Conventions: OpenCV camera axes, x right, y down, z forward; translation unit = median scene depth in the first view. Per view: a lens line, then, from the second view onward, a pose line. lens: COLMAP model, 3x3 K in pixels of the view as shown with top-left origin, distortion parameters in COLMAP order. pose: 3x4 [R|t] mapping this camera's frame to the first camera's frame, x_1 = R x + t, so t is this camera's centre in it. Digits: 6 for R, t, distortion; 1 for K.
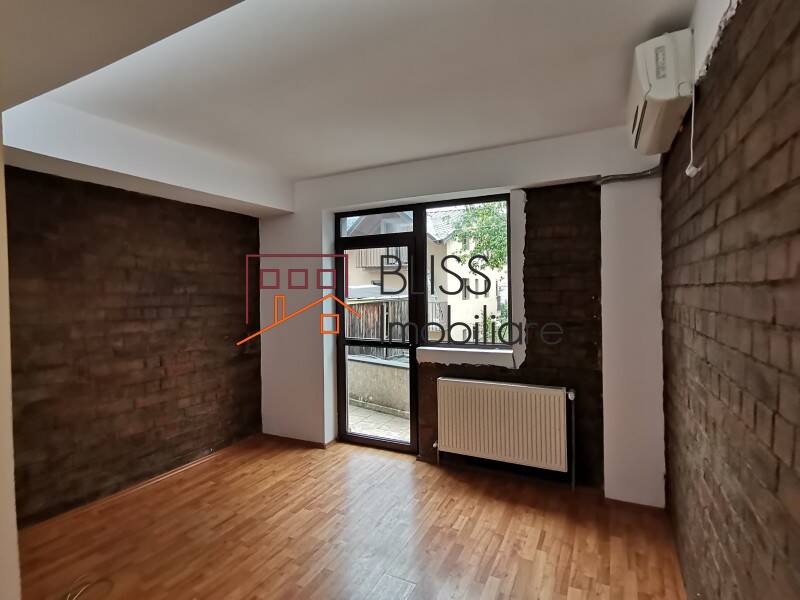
lens RADIAL K [[396.0, 0, 403.8], [0, 396.0, 291.7], [0, 0, 1]] dist [0.034343, -0.033977]
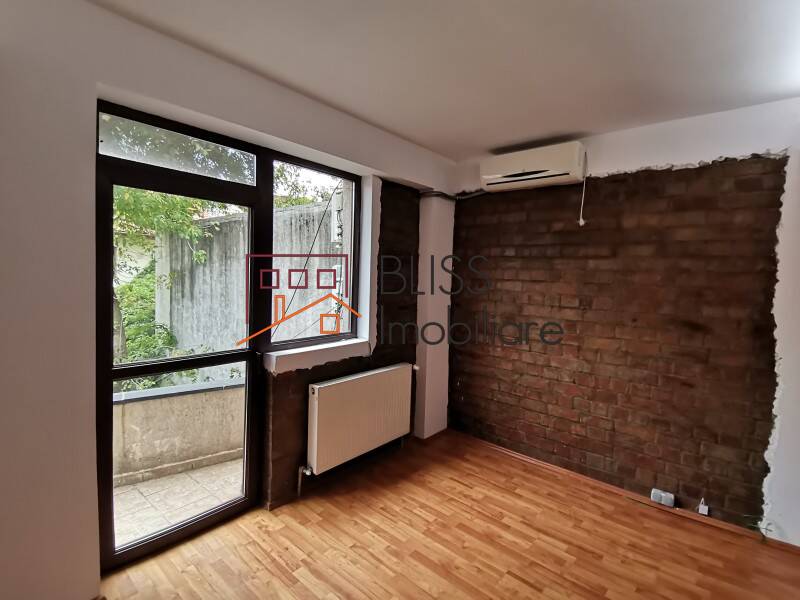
lens RADIAL K [[396.0, 0, 403.8], [0, 396.0, 291.7], [0, 0, 1]] dist [0.034343, -0.033977]
pose [[0.250730, -0.021689, 0.967814, -0.742032], [-0.030703, 0.999068, 0.030343, -0.001624], [-0.967570, -0.037323, 0.249831, 0.747828]]
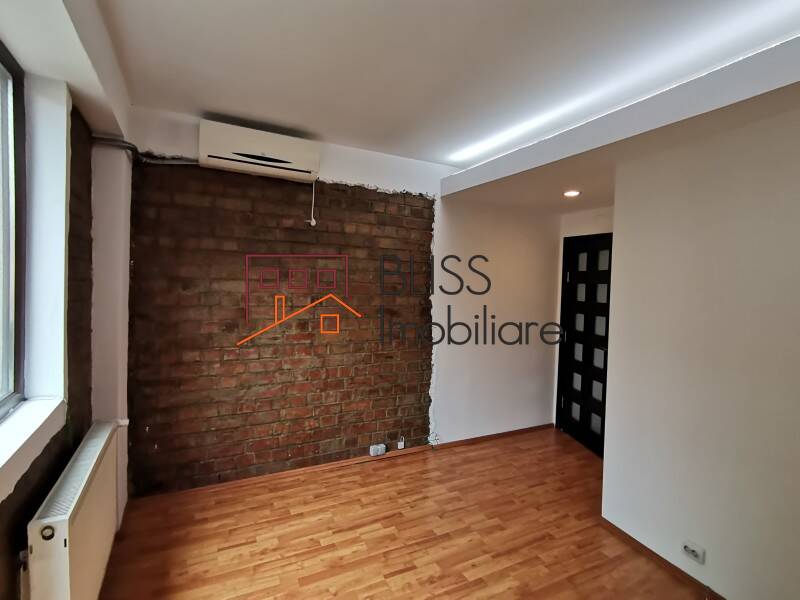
lens RADIAL K [[396.0, 0, 403.8], [0, 396.0, 291.7], [0, 0, 1]] dist [0.034343, -0.033977]
pose [[-0.807055, -0.020699, 0.590114, -0.439248], [-0.012142, 0.999756, 0.018462, -0.002477], [-0.590352, 0.007735, -0.807109, 1.289992]]
